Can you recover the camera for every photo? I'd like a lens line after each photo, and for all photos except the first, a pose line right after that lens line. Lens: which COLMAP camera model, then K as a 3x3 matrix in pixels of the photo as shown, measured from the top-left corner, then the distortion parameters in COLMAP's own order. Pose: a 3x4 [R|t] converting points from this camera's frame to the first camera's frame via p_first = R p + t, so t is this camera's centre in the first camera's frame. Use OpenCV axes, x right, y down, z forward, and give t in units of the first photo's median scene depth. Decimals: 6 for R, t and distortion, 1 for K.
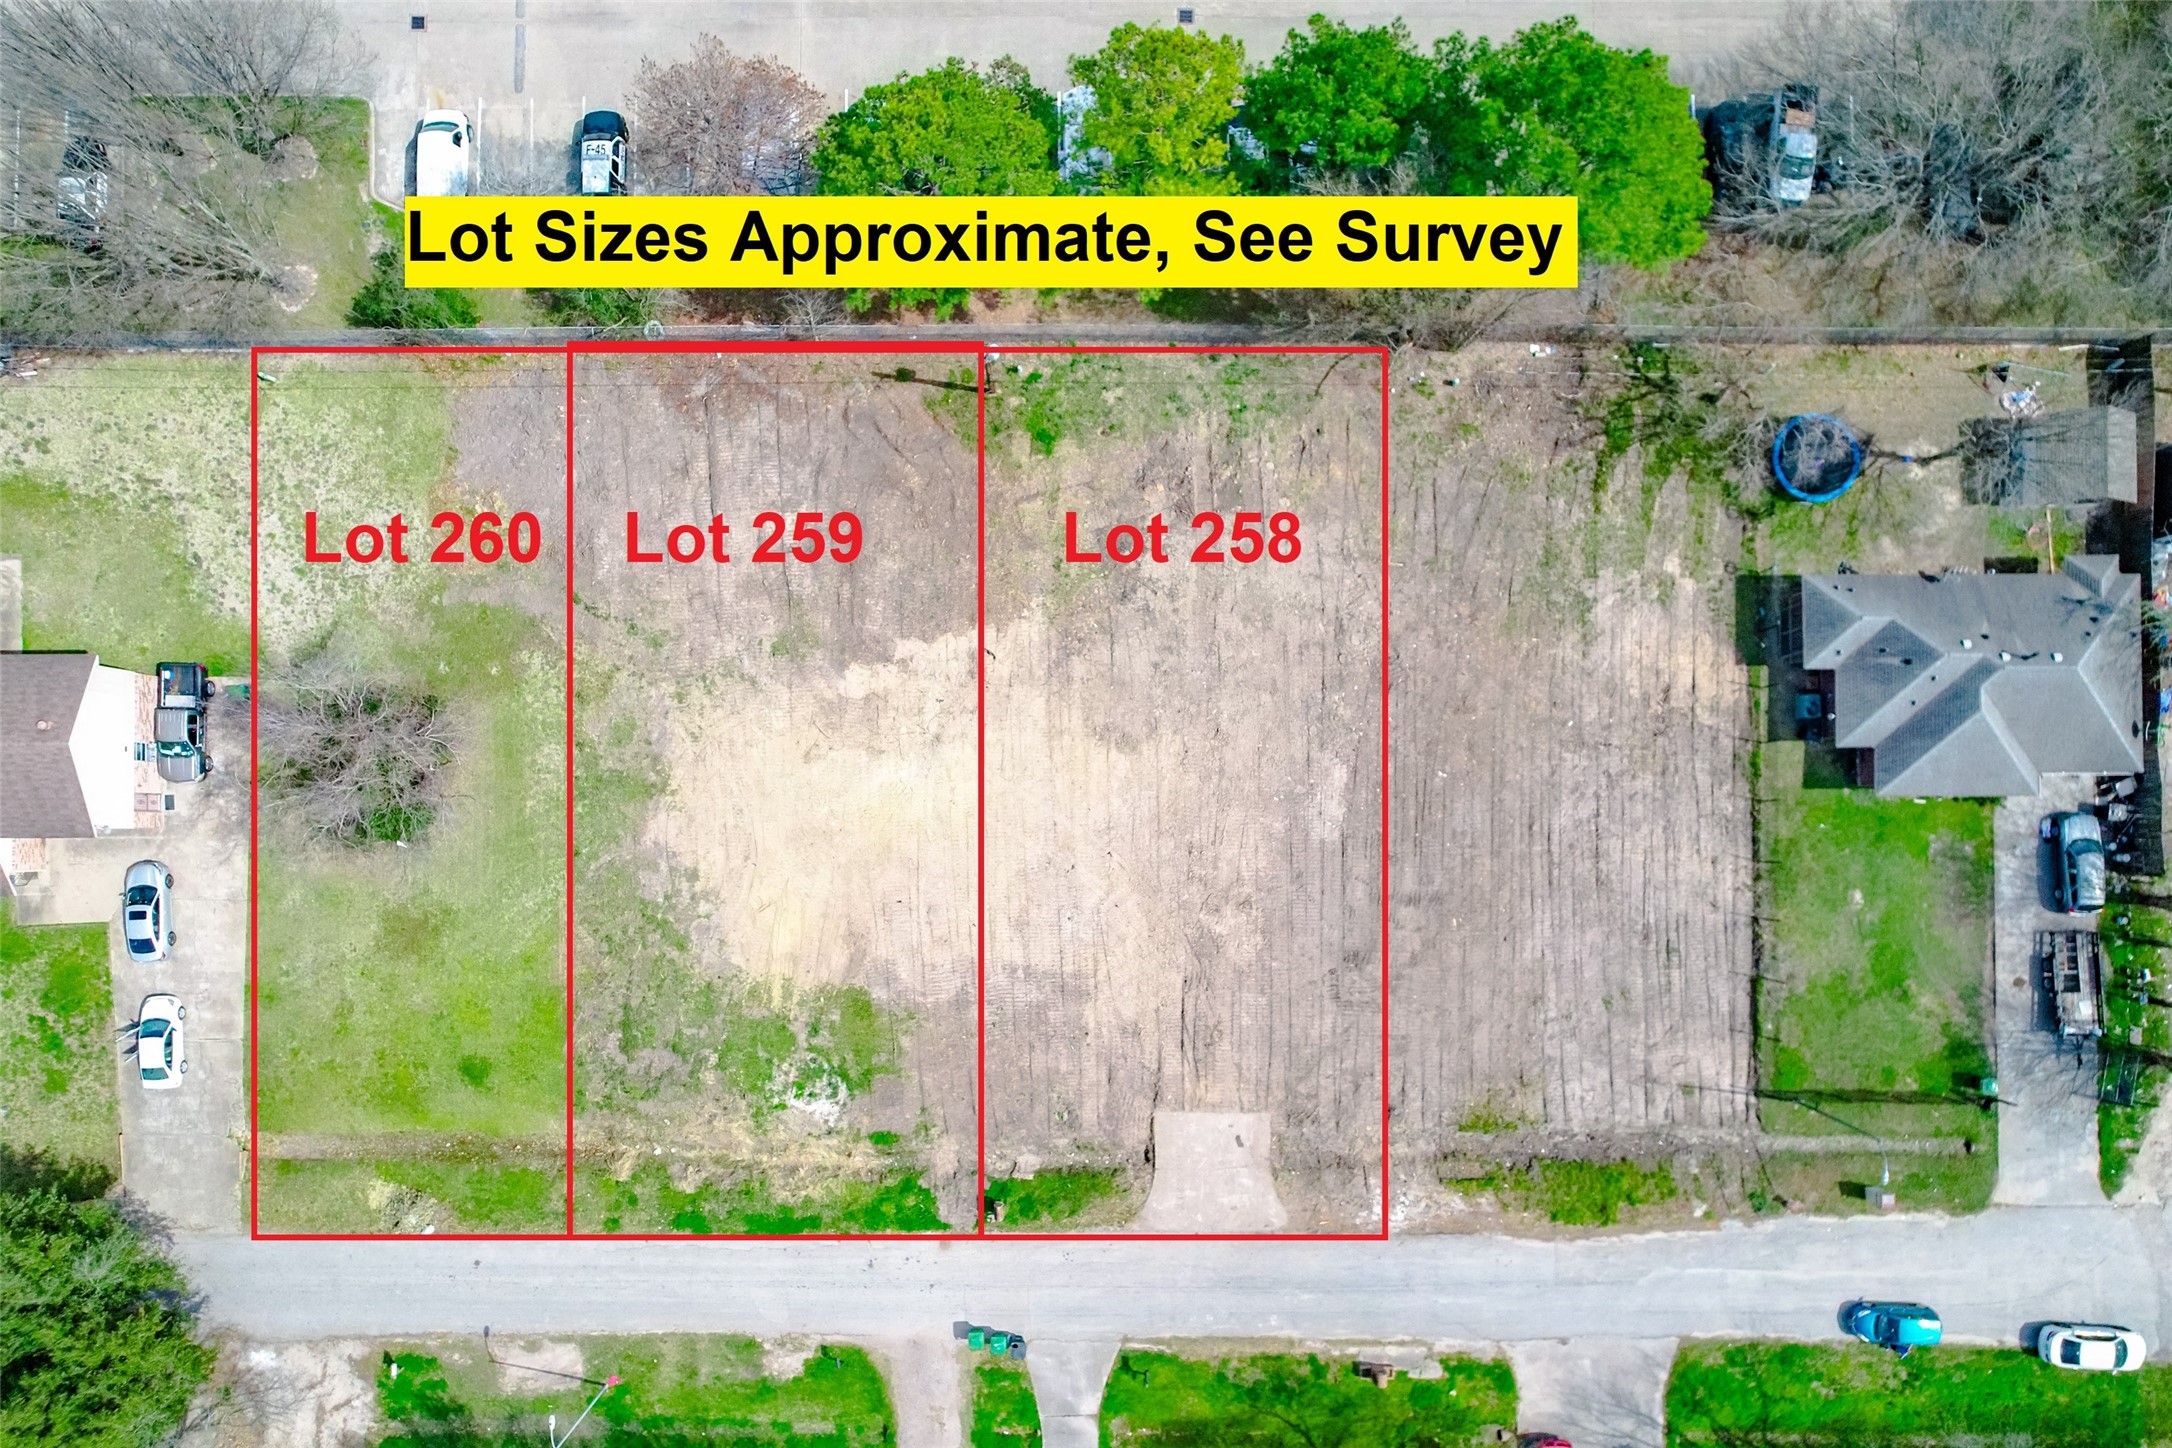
lens RADIAL K [[1382.9, 0, 1055.3], [0, 1382.9, 777.6], [0, 0, 1]] dist [-0.066588, 0.045343]
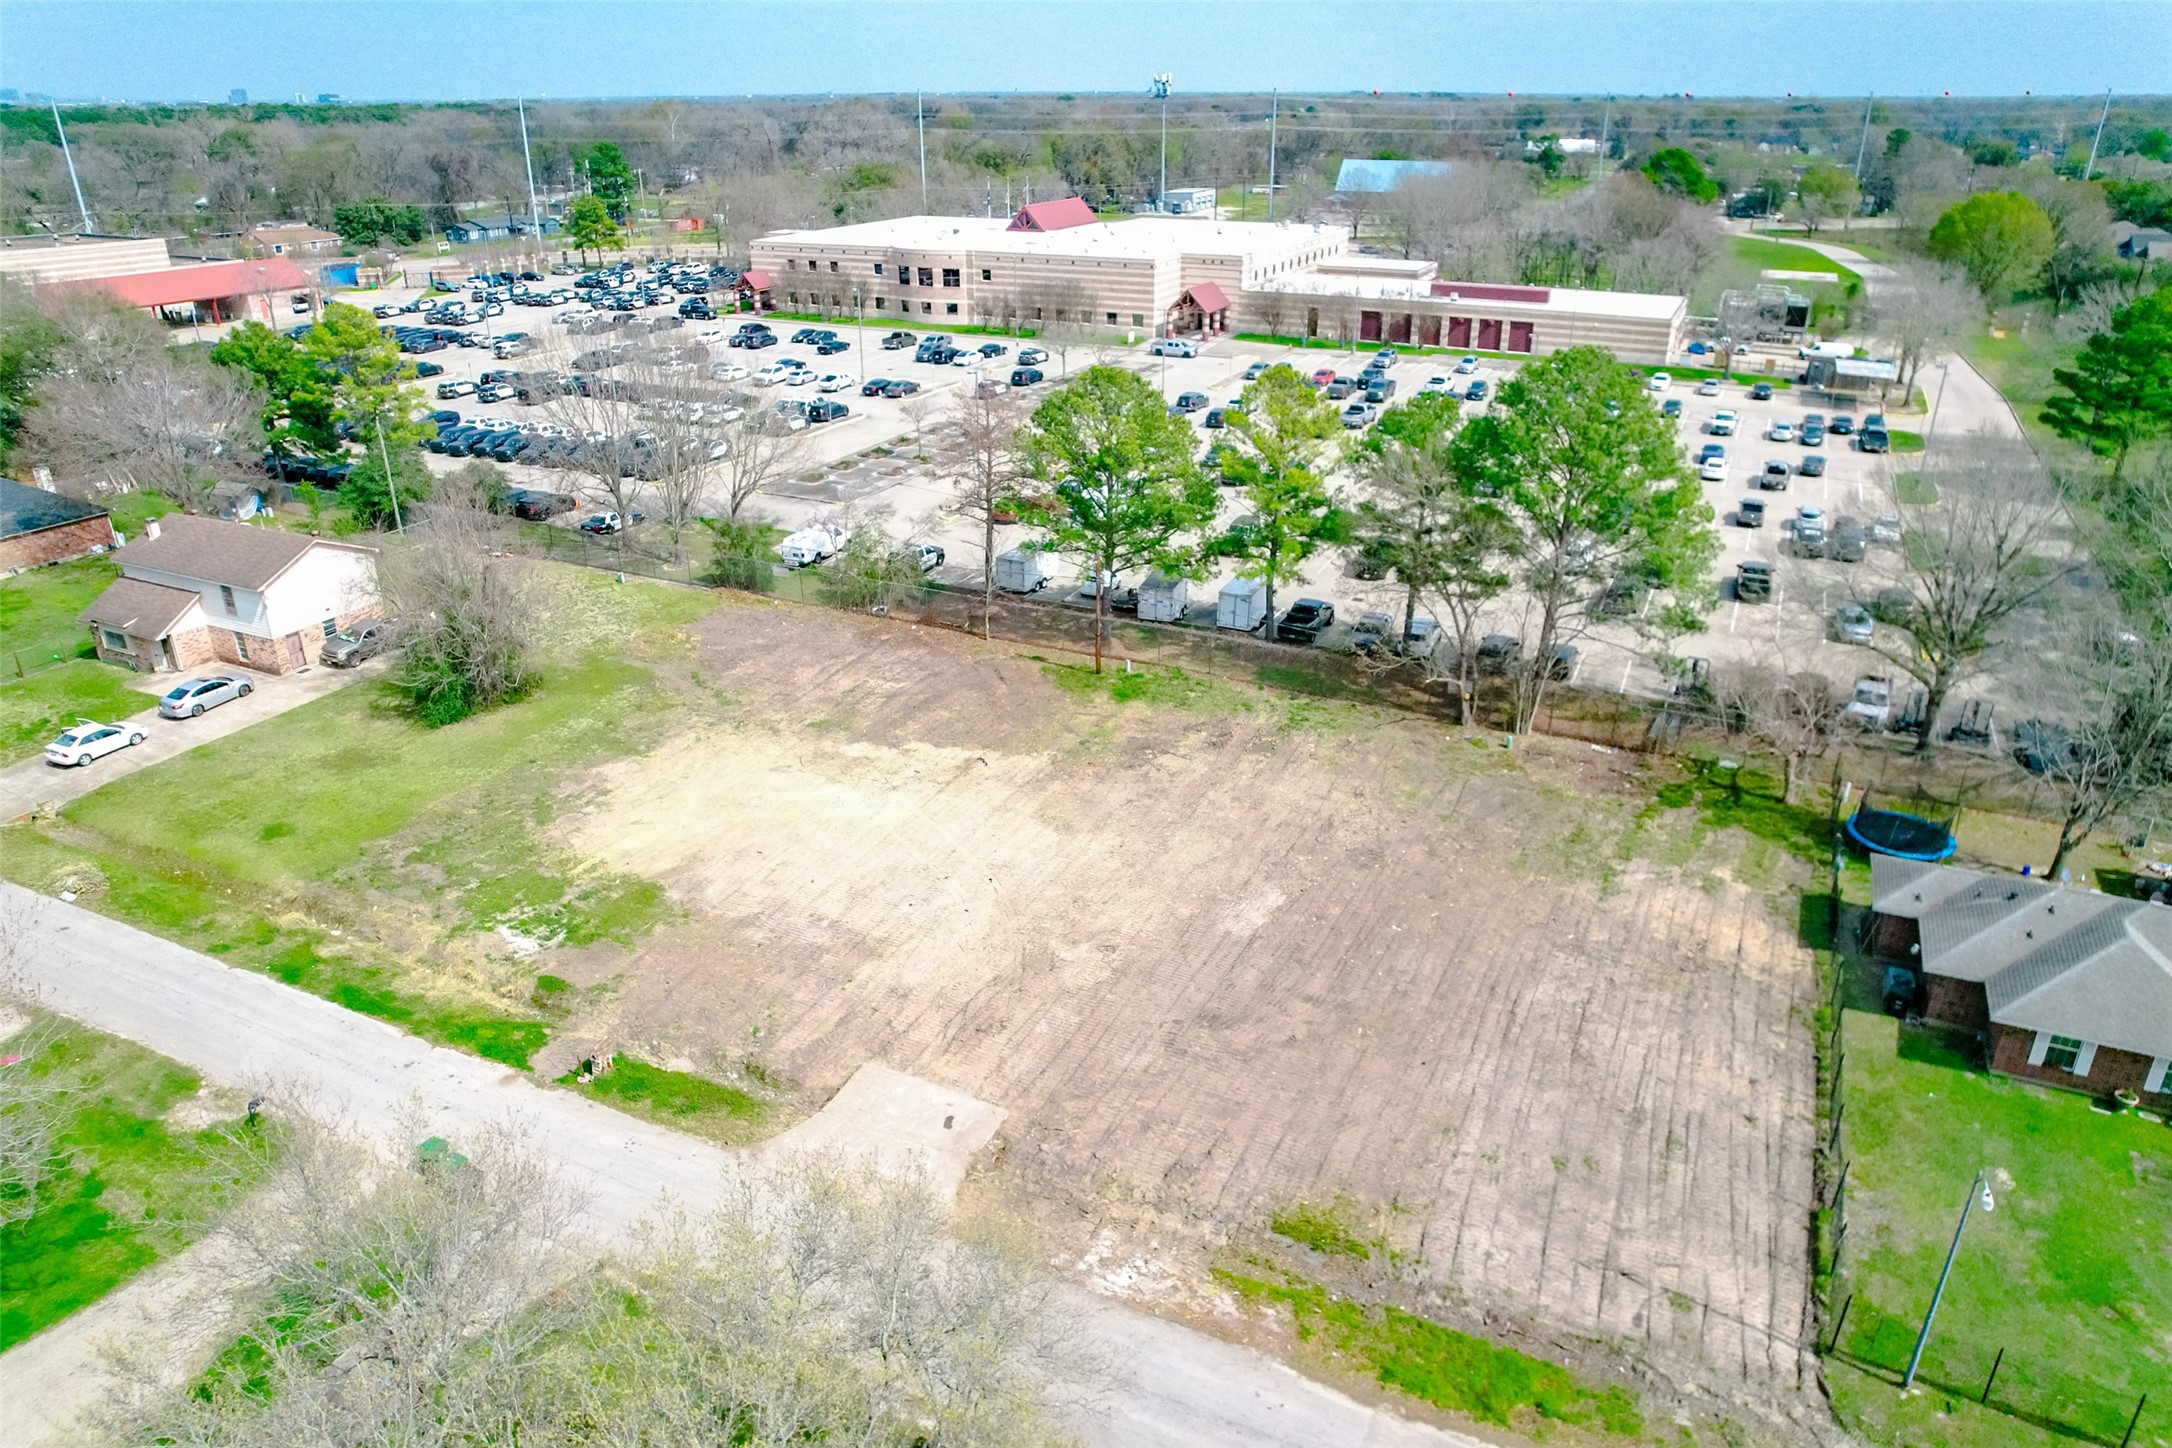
lens RADIAL K [[1382.9, 0, 1055.3], [0, 1382.9, 777.6], [0, 0, 1]] dist [-0.066588, 0.045343]
pose [[0.891659, 0.213687, -0.399102, 0.407893], [-0.452708, 0.420668, -0.786189, 0.691089], [-0.000109, 0.881689, 0.471830, 0.539929]]
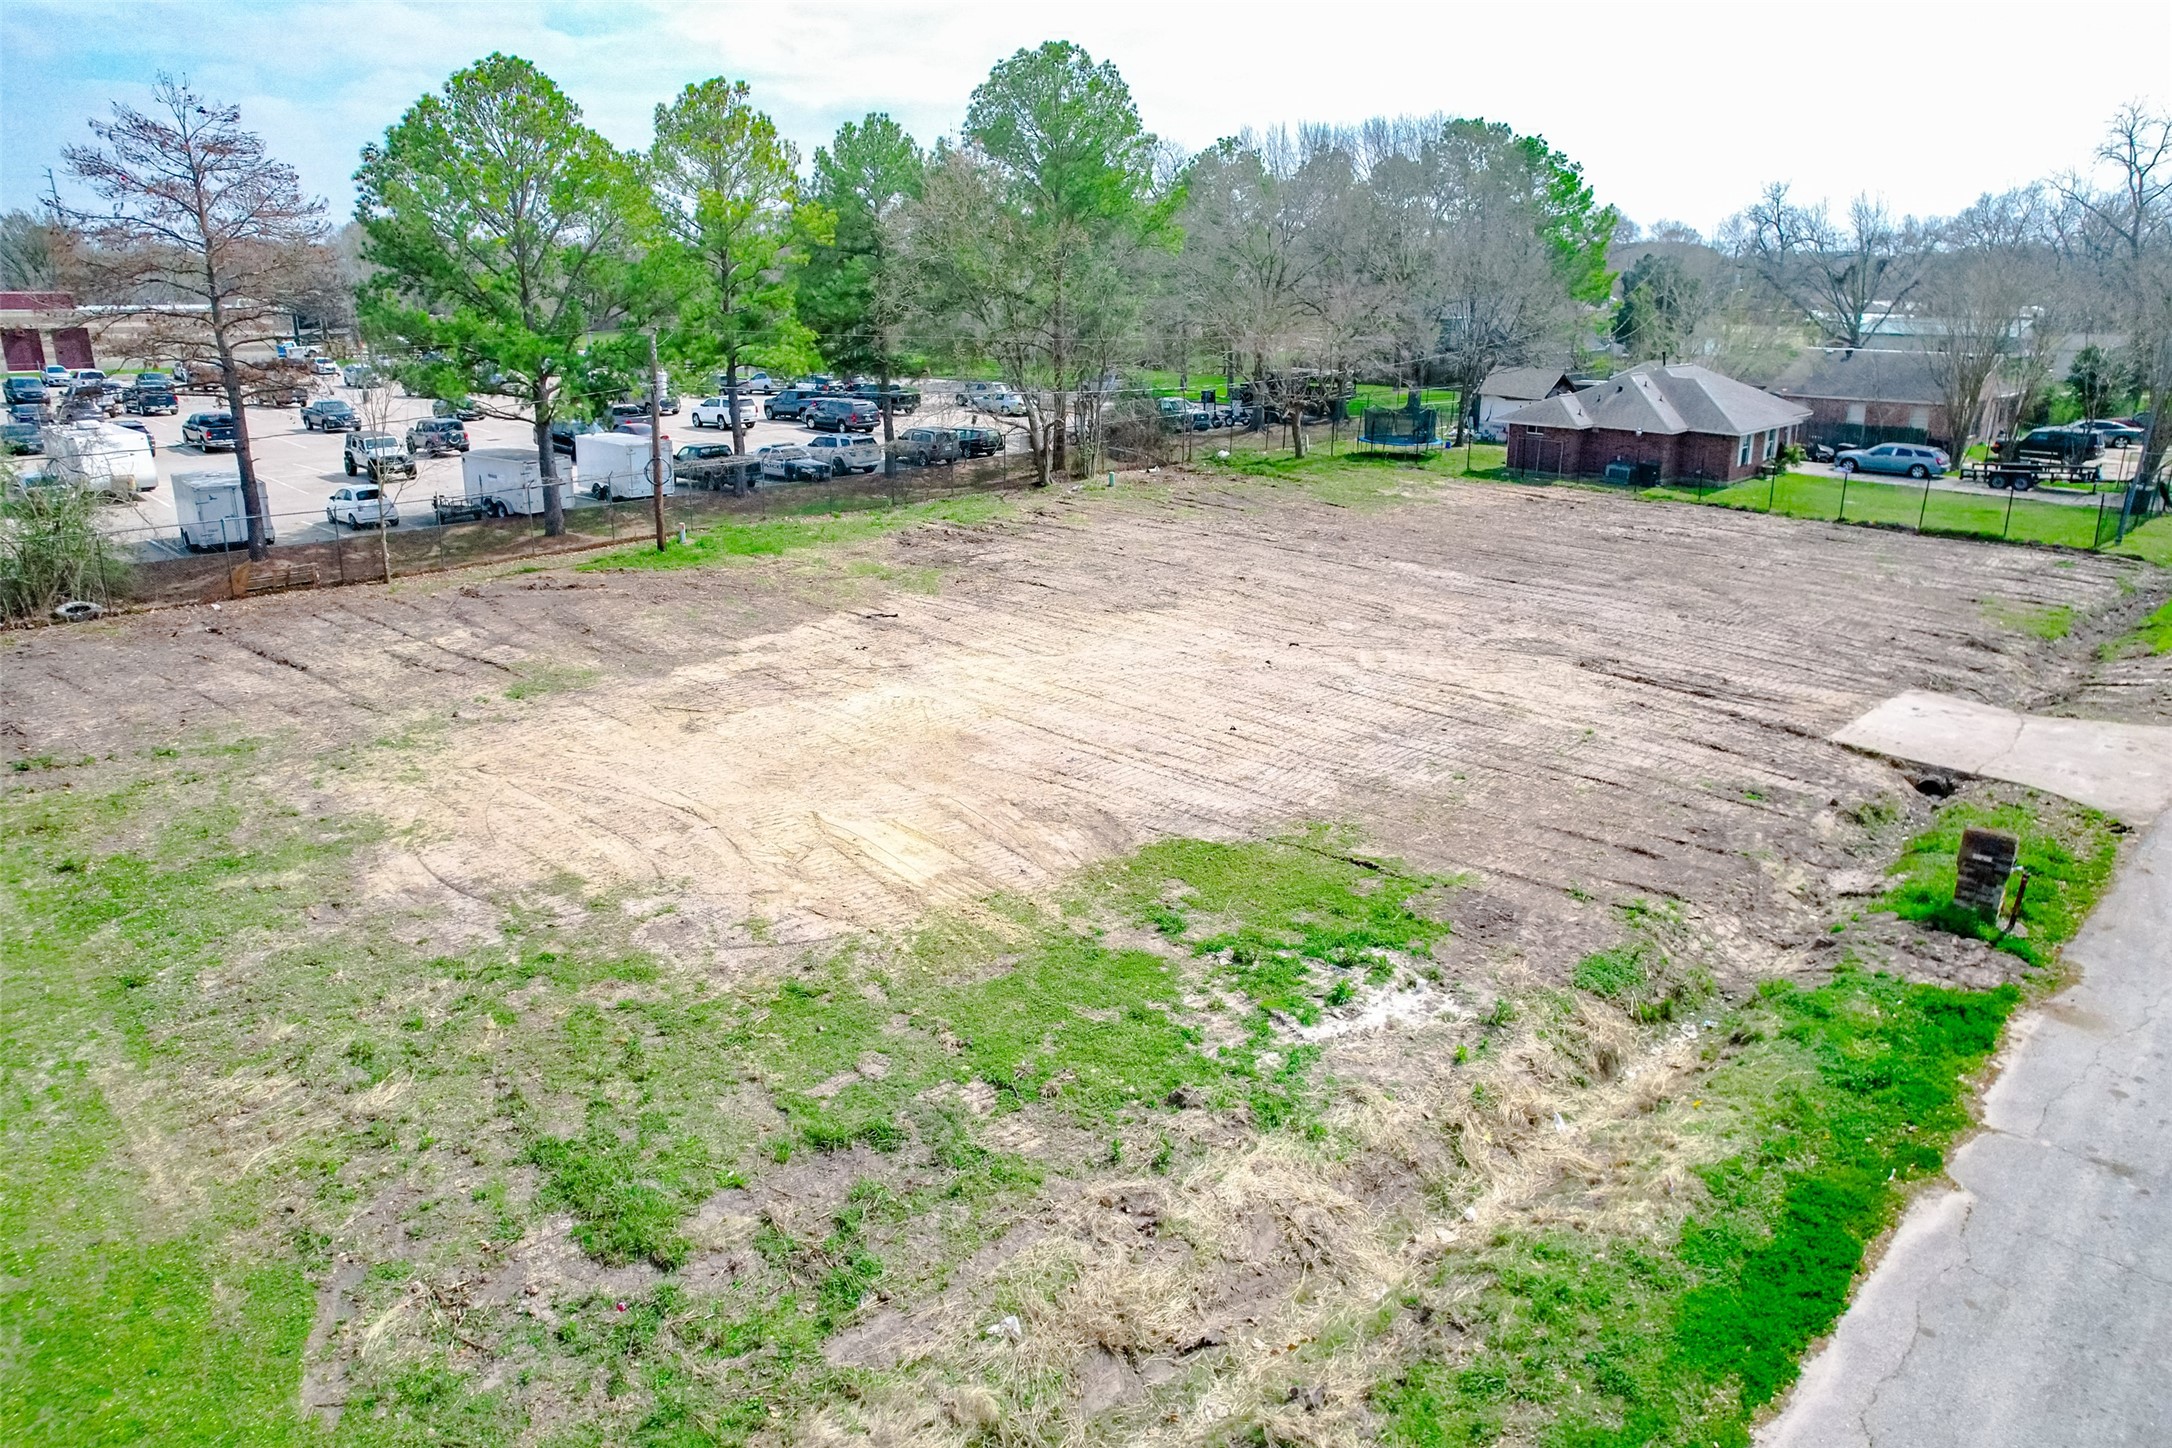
lens RADIAL K [[1382.9, 0, 1055.3], [0, 1382.9, 777.6], [0, 0, 1]] dist [-0.066588, 0.045343]
pose [[0.725095, -0.219577, 0.652705, -0.389772], [0.687824, 0.277298, -0.670823, 0.366409], [-0.033696, 0.935357, 0.352097, 0.867375]]
